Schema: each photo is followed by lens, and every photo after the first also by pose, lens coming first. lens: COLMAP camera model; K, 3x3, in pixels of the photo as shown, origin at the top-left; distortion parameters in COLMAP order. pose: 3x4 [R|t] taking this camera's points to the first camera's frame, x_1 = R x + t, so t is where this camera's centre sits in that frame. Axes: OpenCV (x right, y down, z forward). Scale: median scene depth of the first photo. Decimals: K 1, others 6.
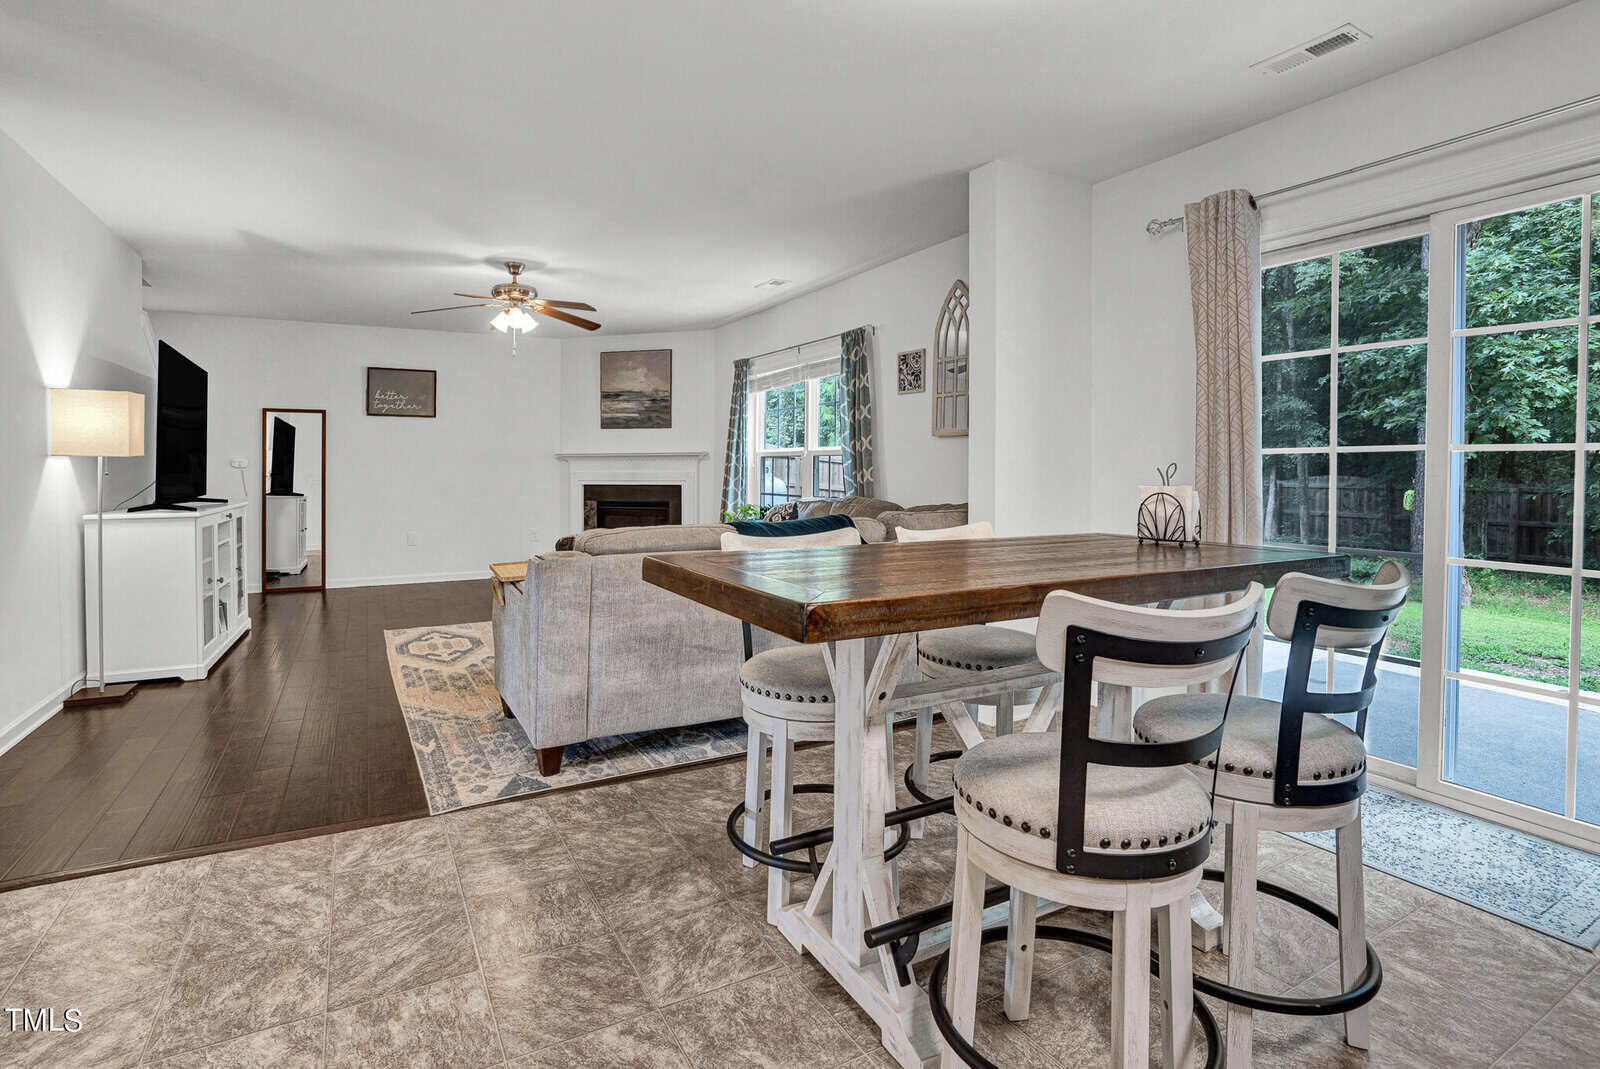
lens RADIAL K [[779.8, 0, 783.6], [0, 779.8, 469.5], [0, 0, 1]] dist [-0.031210, 0.007126]
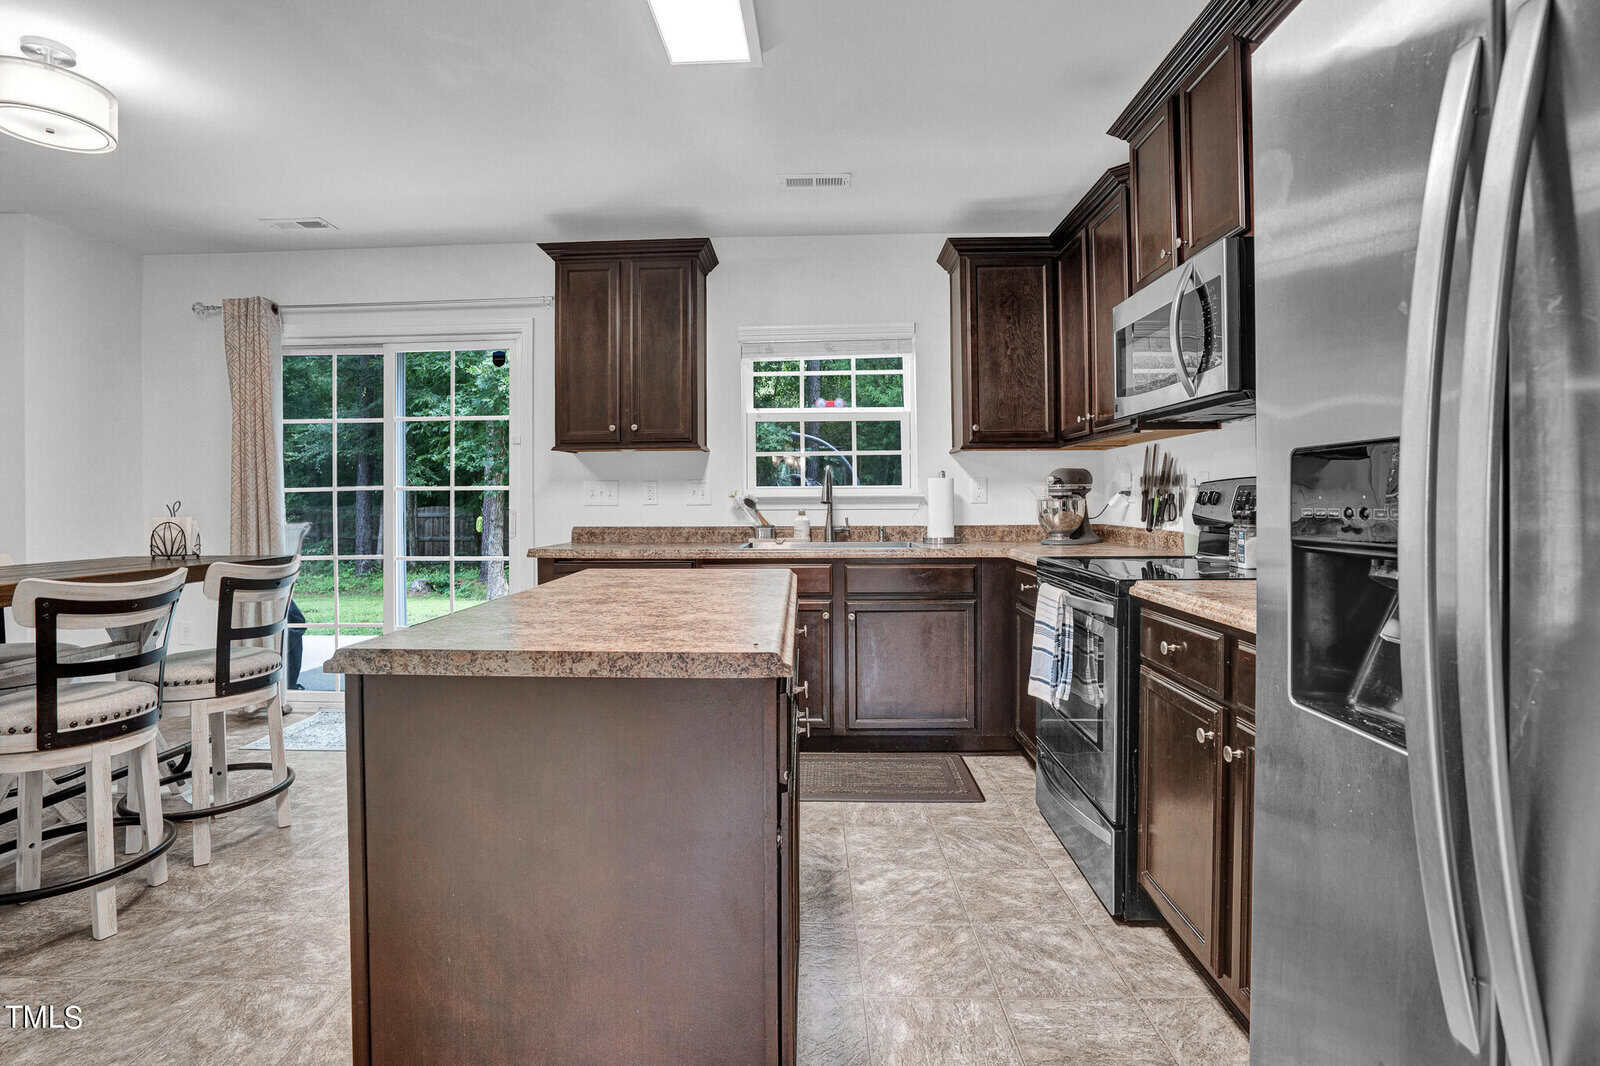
lens RADIAL K [[779.8, 0, 820.7], [0, 779.8, 504.1], [0, 0, 1]] dist [-0.031210, 0.007126]
pose [[0.508148, -0.015489, 0.861130, -0.025470], [0.011729, 0.999870, 0.011063, -0.001149], [-0.861190, 0.004479, 0.508264, -0.173518]]
